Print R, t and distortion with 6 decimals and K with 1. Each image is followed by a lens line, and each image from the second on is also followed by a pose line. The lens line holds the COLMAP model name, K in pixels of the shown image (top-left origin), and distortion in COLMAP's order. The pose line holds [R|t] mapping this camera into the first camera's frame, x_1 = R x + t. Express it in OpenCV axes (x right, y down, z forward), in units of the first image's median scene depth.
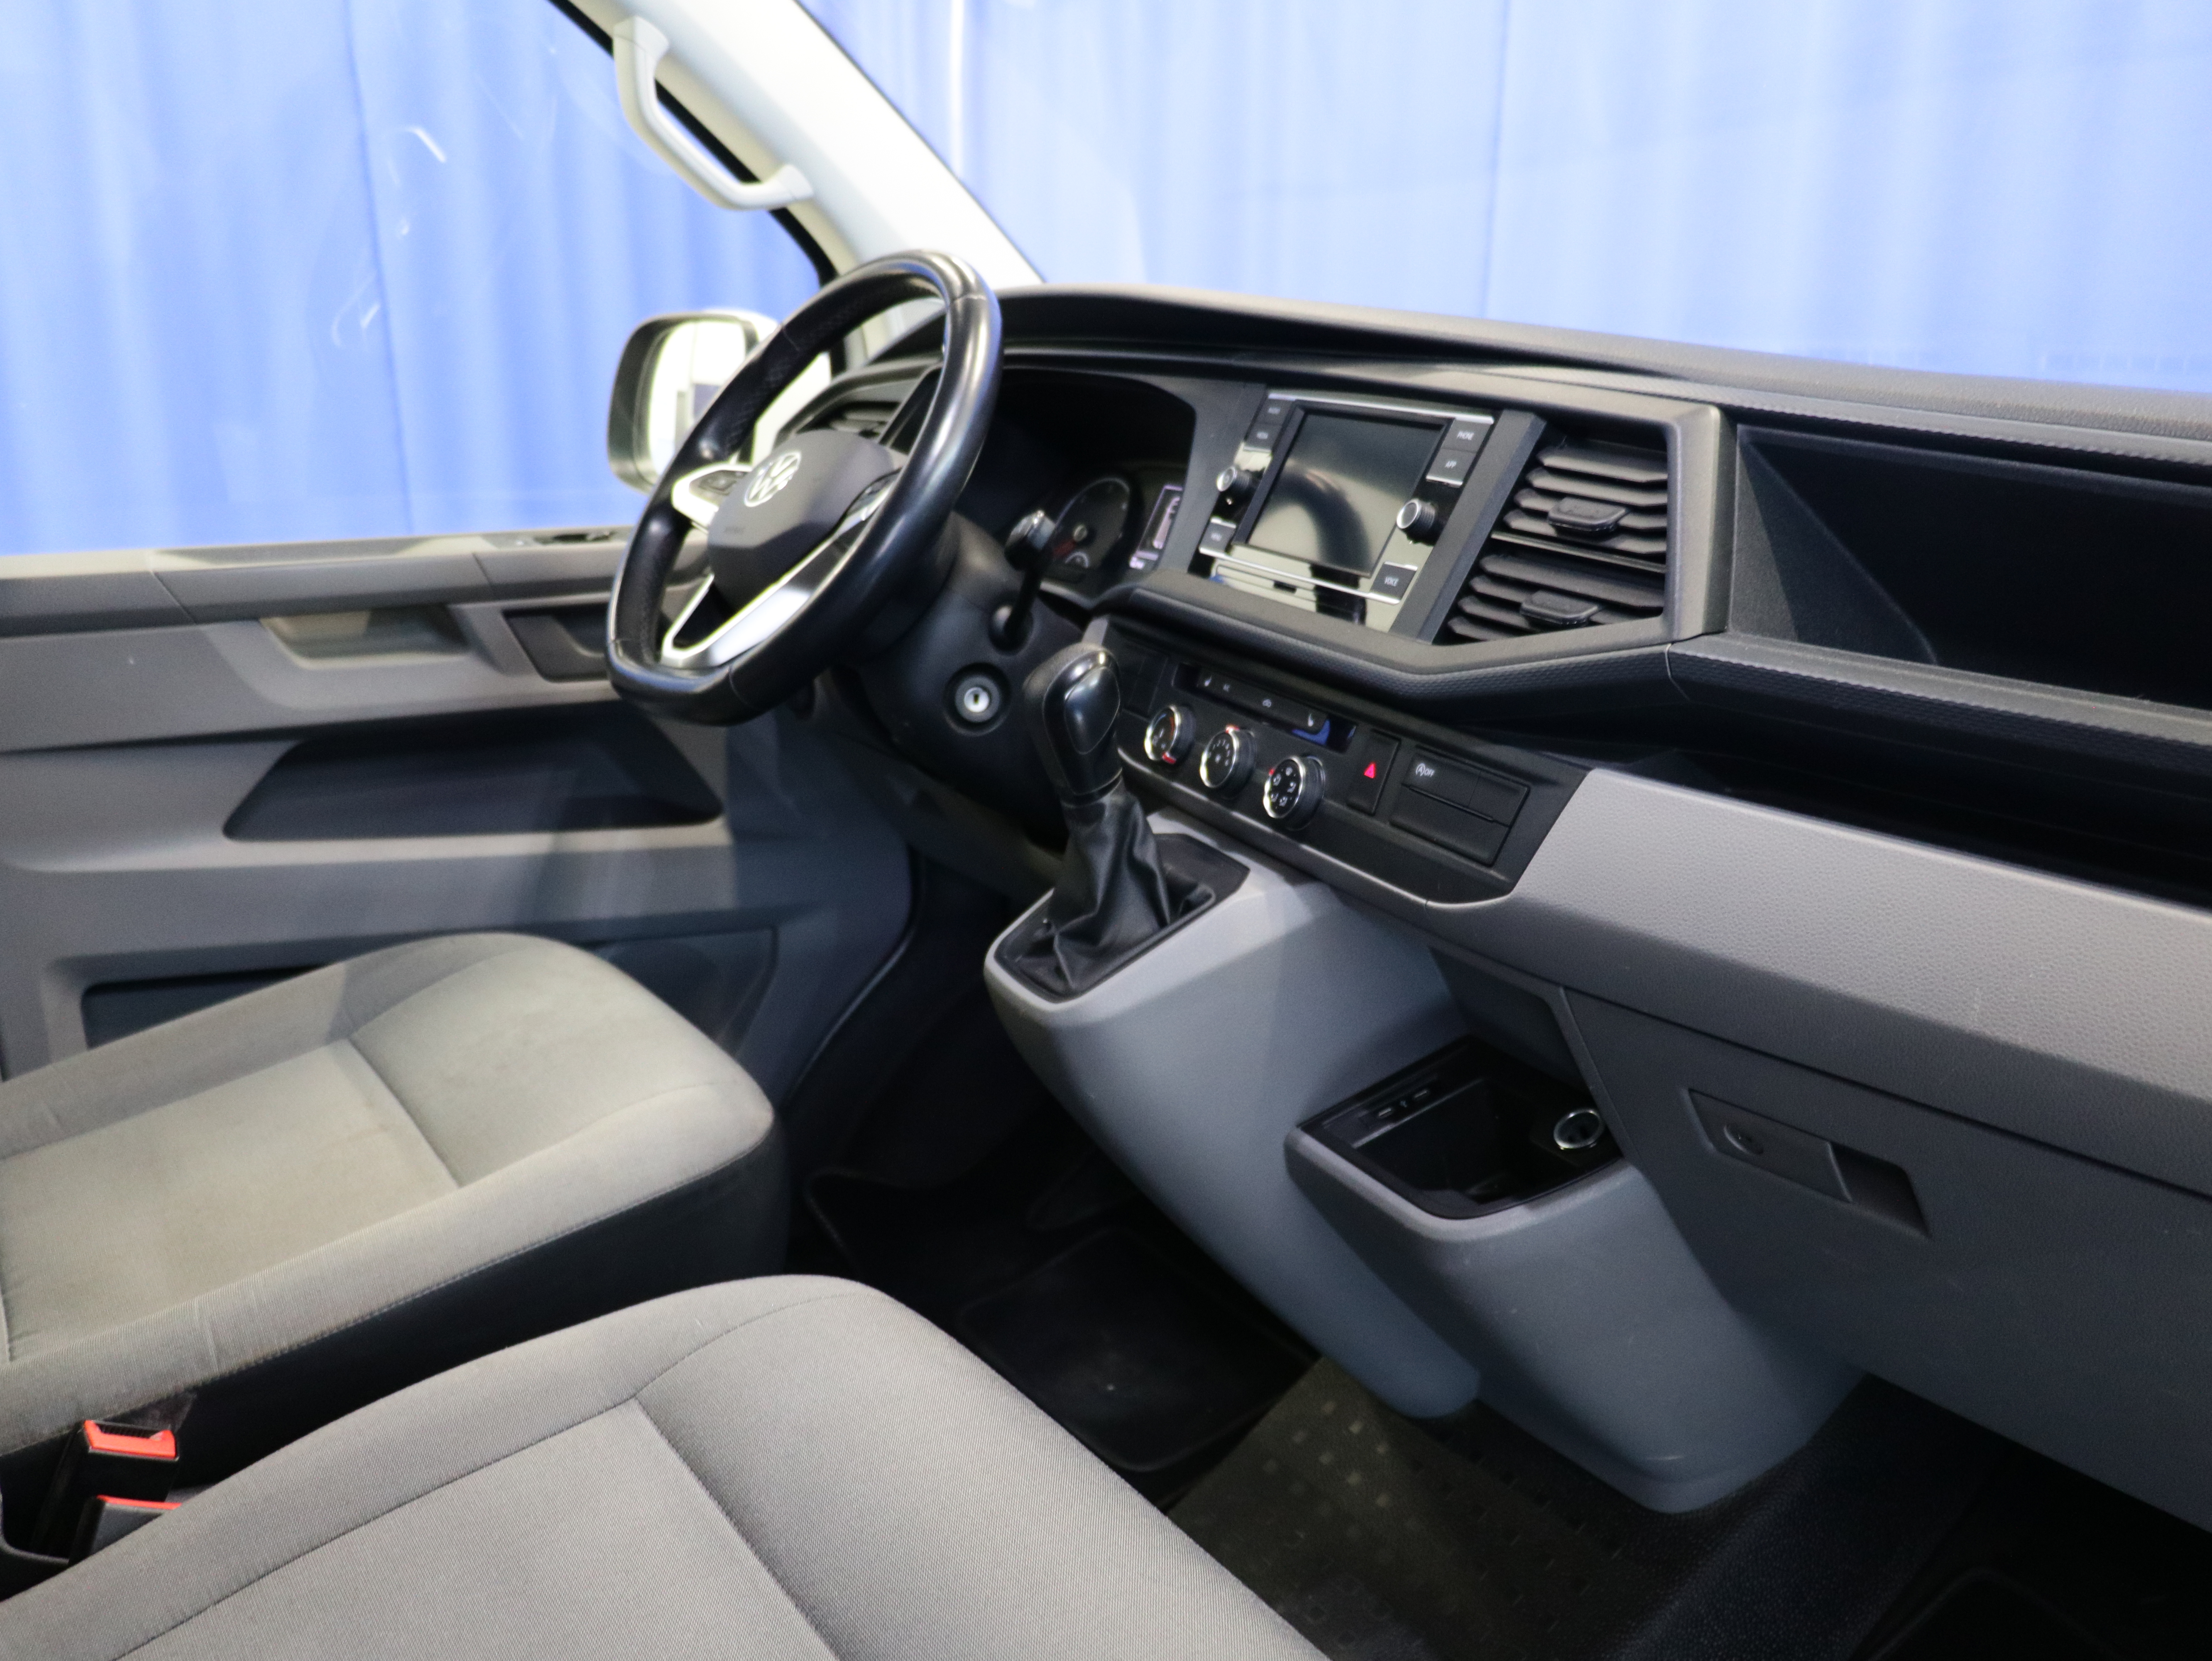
lens RADIAL K [[1990.5, 0, 1106.0], [0, 1990.5, 830.5], [0, 0, 1]] dist [-0.024397, 0.017582]
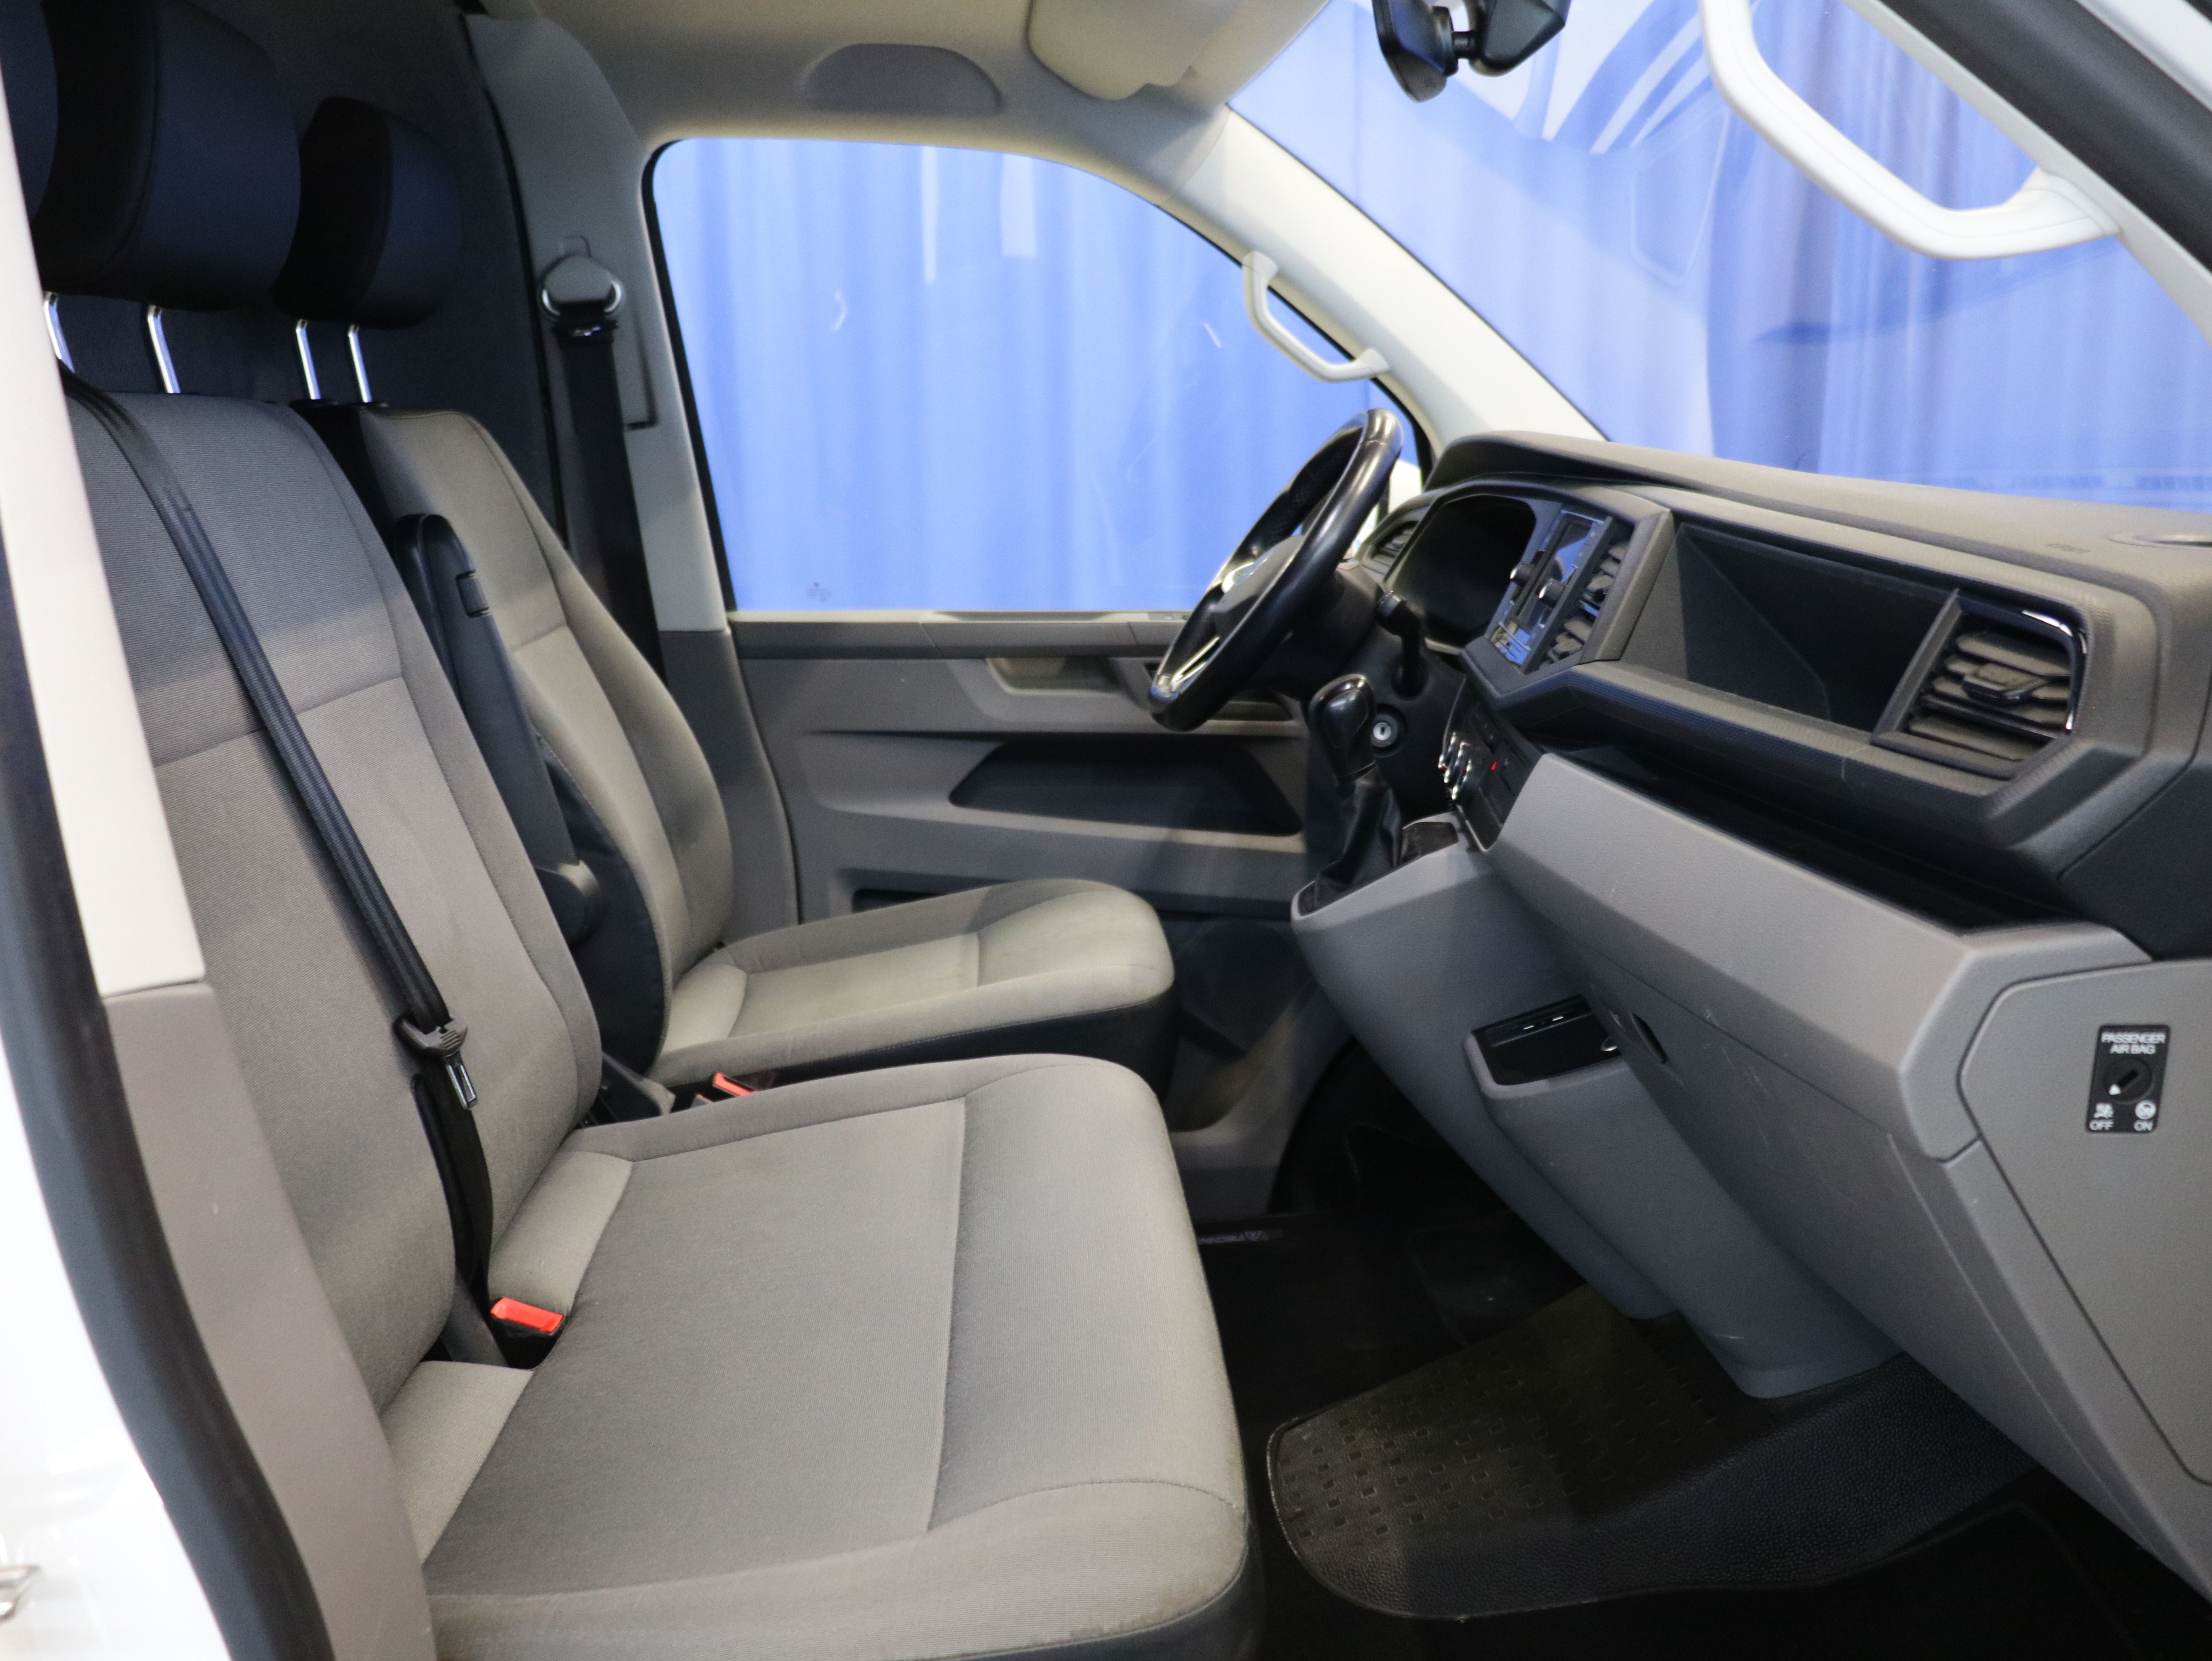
lens RADIAL K [[1990.5, 0, 1106.0], [0, 1990.5, 830.5], [0, 0, 1]] dist [-0.024397, 0.017582]
pose [[0.866841, 0.086433, -0.491036, 0.402073], [-0.122753, 0.991541, -0.042167, 0.074460], [0.483238, 0.096828, 0.870118, -0.247473]]
